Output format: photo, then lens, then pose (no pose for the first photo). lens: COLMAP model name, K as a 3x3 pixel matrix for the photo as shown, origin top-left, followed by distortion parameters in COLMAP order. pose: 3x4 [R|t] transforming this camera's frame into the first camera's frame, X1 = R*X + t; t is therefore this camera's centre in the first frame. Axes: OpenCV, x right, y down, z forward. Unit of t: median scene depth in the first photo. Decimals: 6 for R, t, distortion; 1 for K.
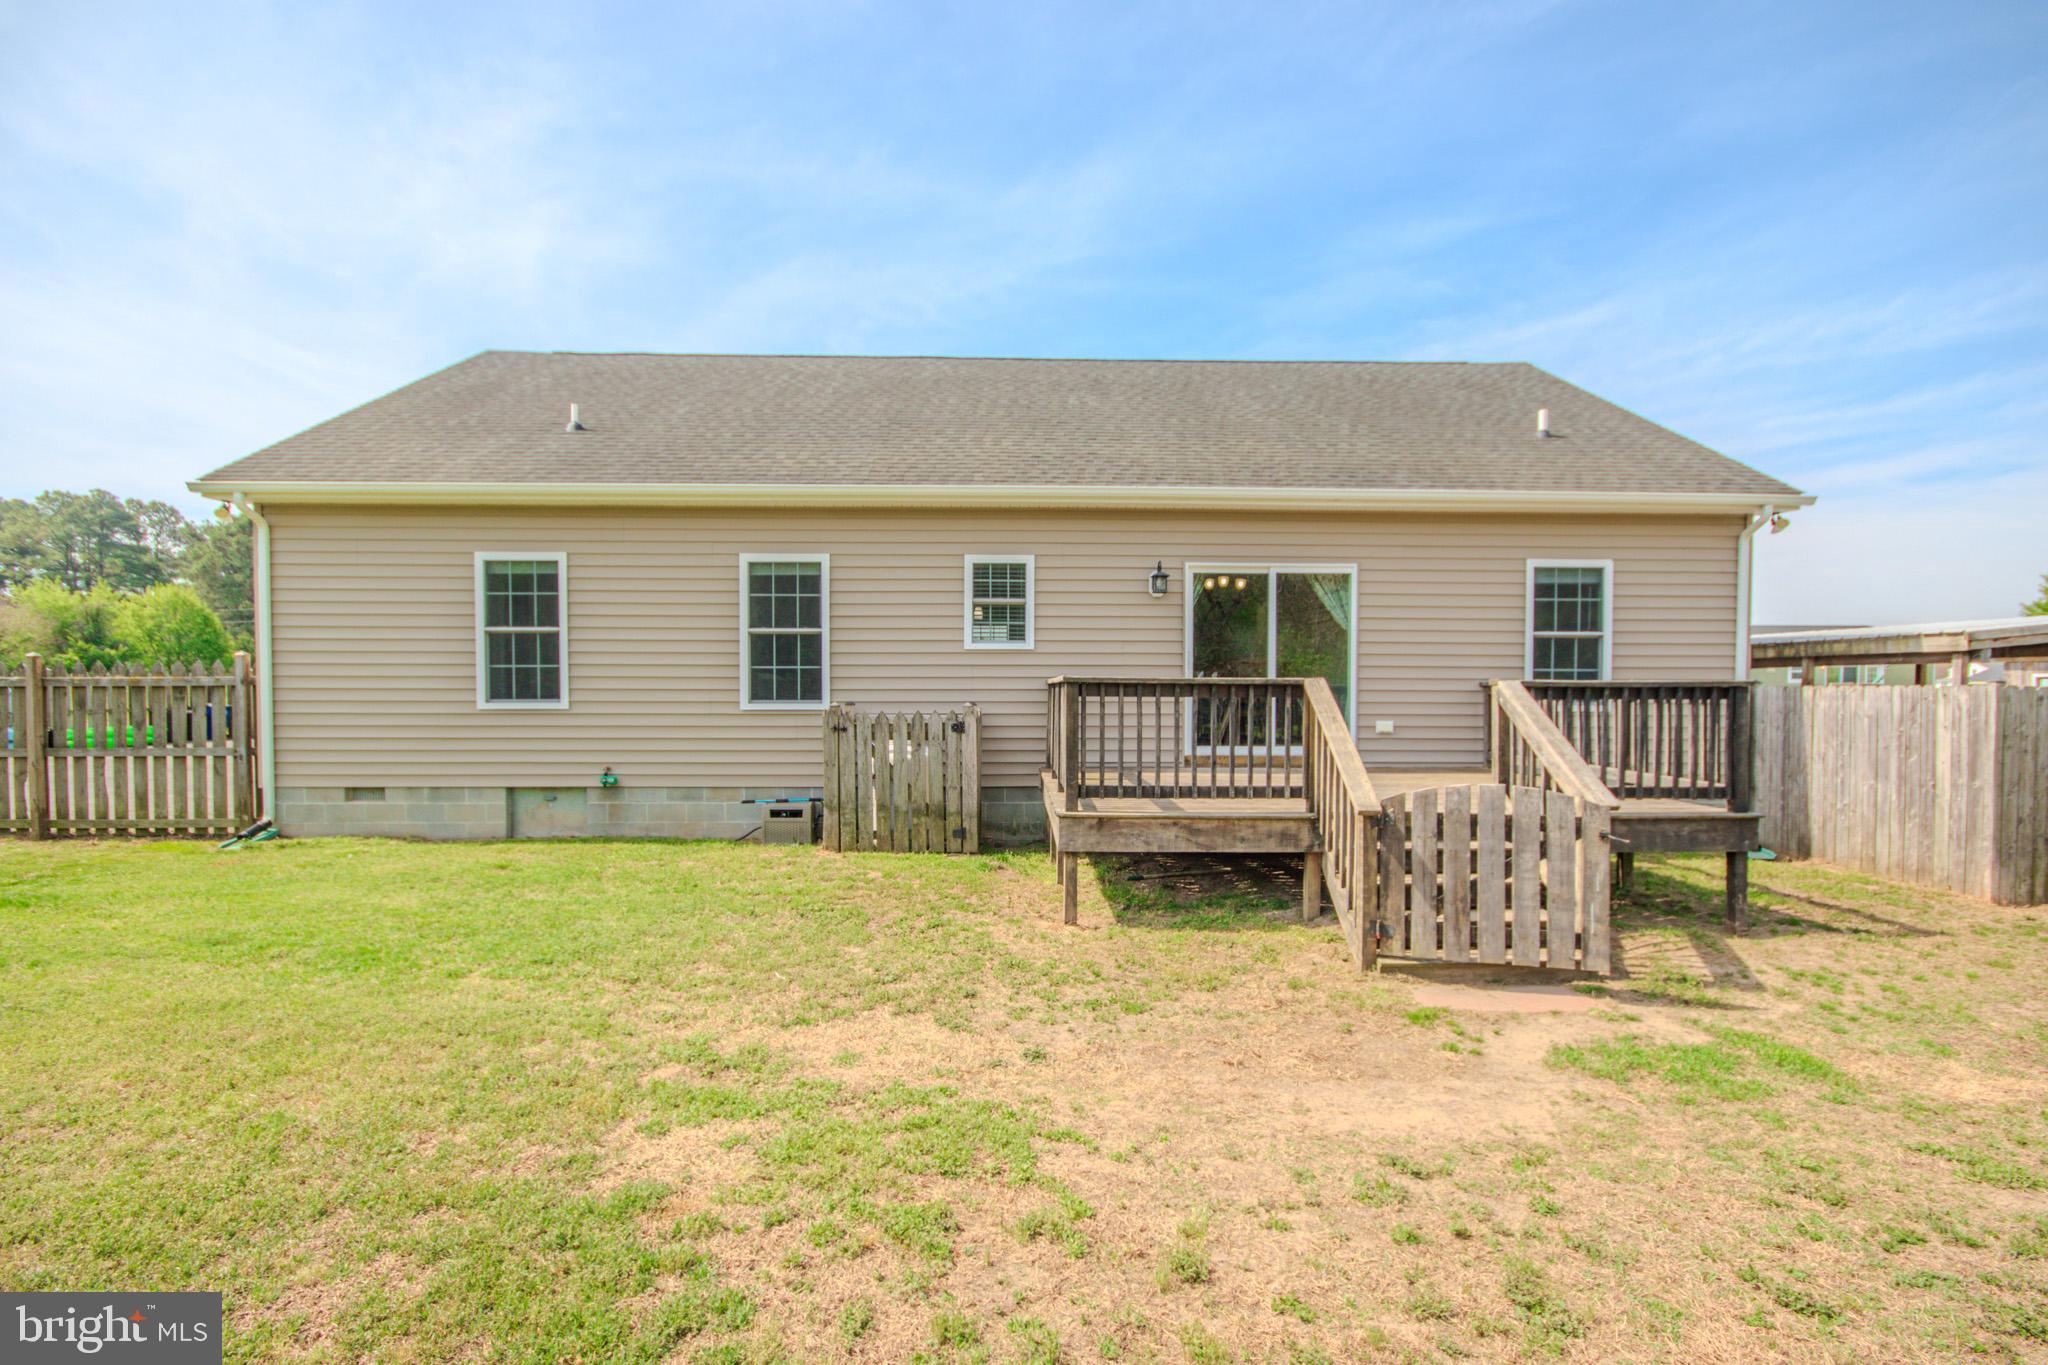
lens RADIAL K [[936.1, 0, 1021.0], [0, 936.1, 720.4], [0, 0, 1]] dist [0.000990, -0.012227]
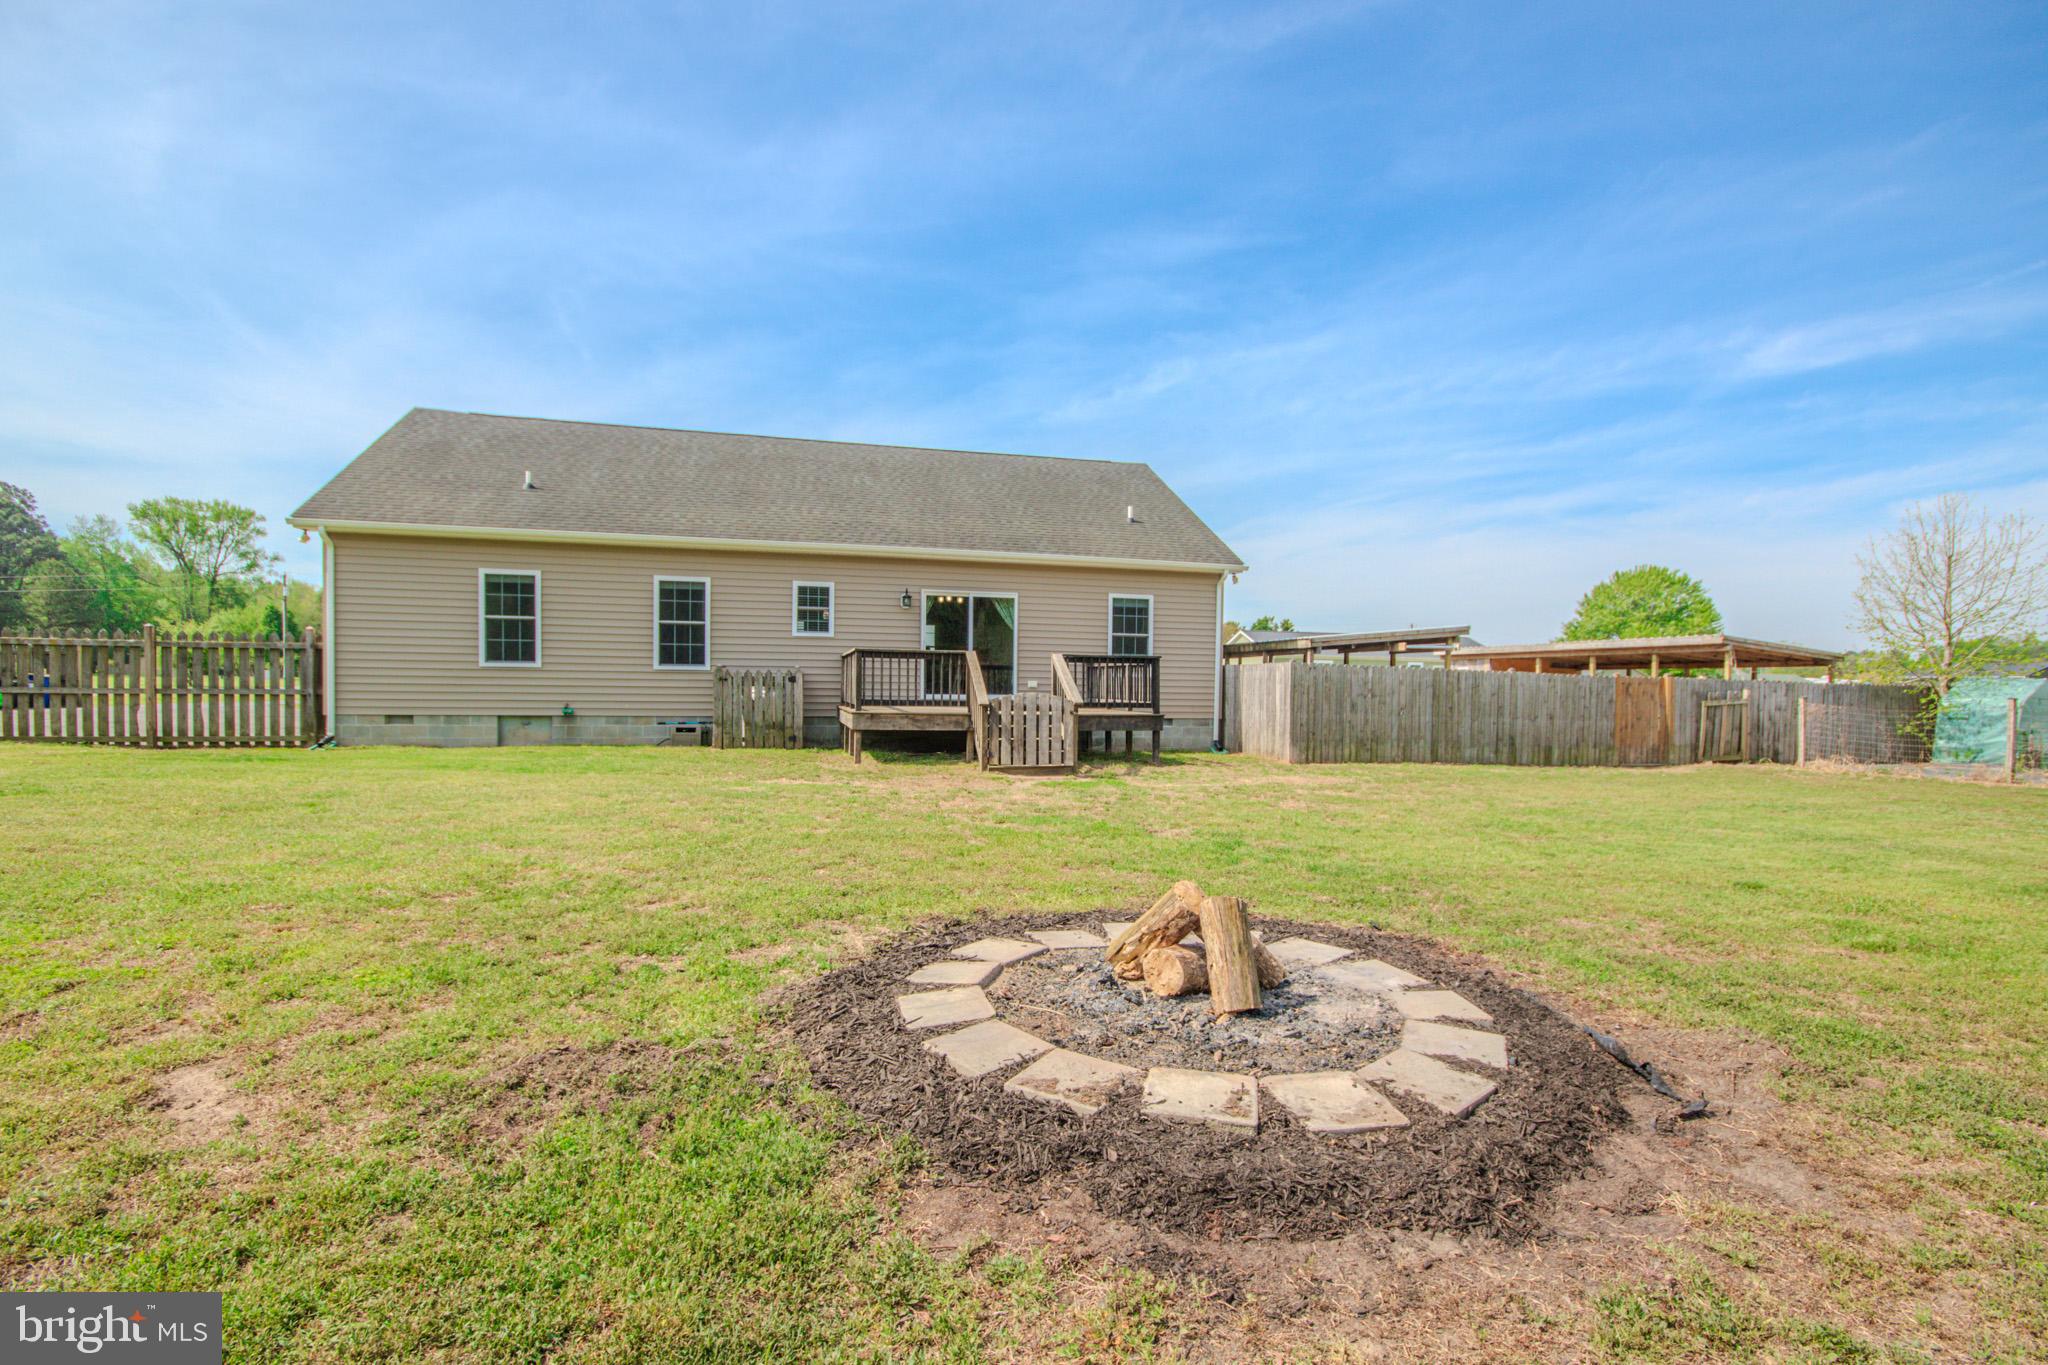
lens RADIAL K [[965.6, 0, 1024.0], [0, 965.6, 682.5], [0, 0, 1]] dist [-0.000629, -0.000119]
pose [[0.971088, 0.010324, 0.238499, -0.070228], [-0.001549, 0.999316, -0.036951, 0.074508], [-0.238717, 0.035513, 0.970440, -0.818834]]
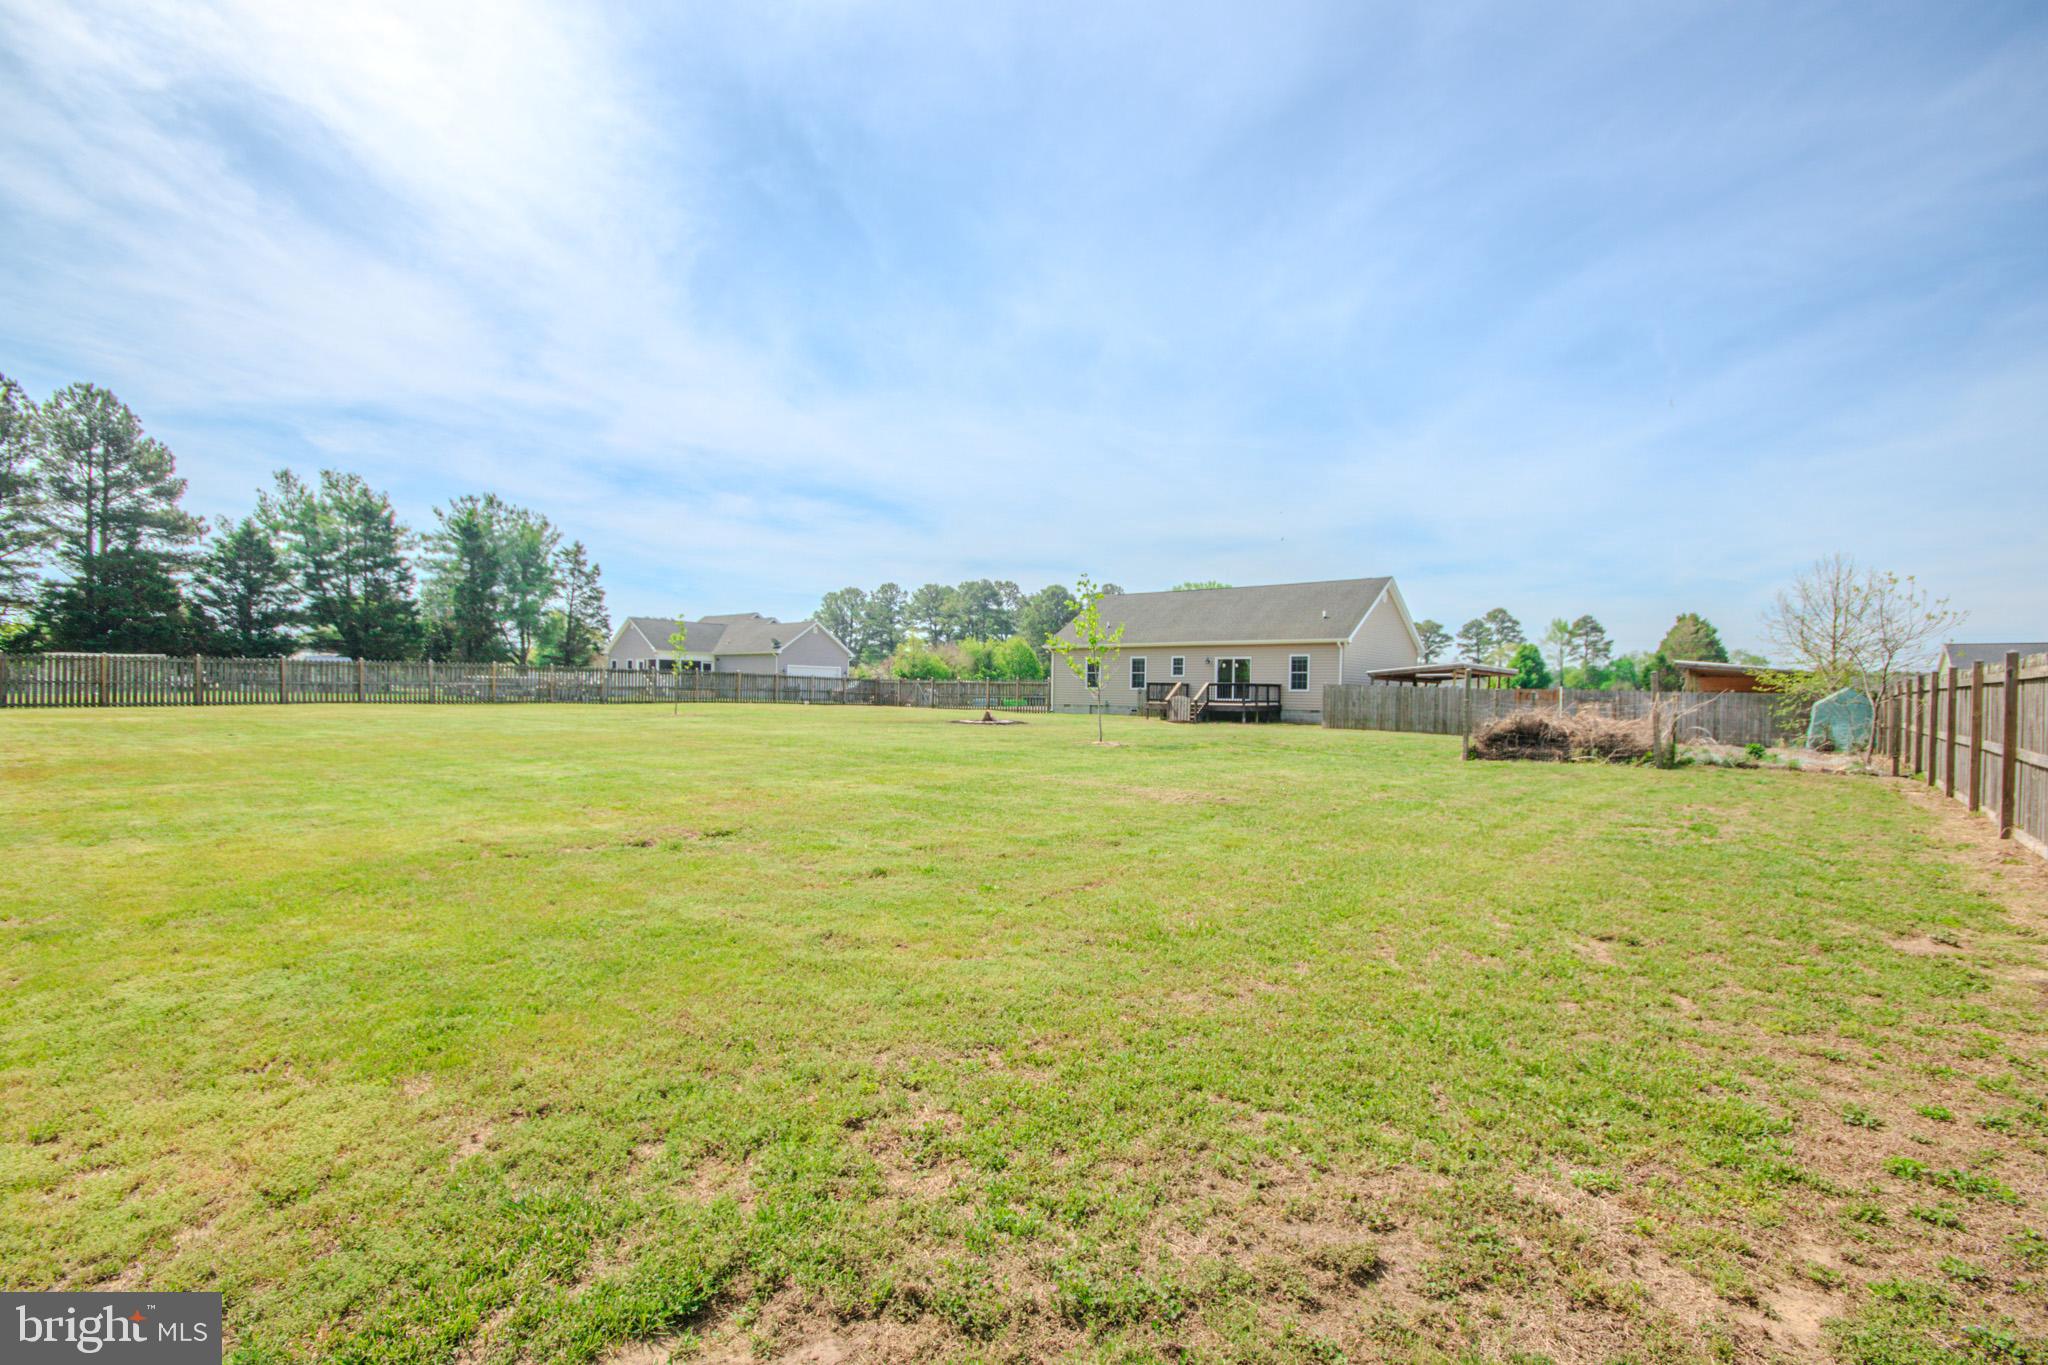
lens RADIAL K [[936.1, 0, 1021.0], [0, 936.1, 720.4], [0, 0, 1]] dist [0.000990, -0.012227]
pose [[0.751623, 0.026309, -0.659068, 2.492622], [-0.035019, 0.999387, -0.000043, 0.169149], [0.658663, 0.023112, 0.752083, -3.033149]]
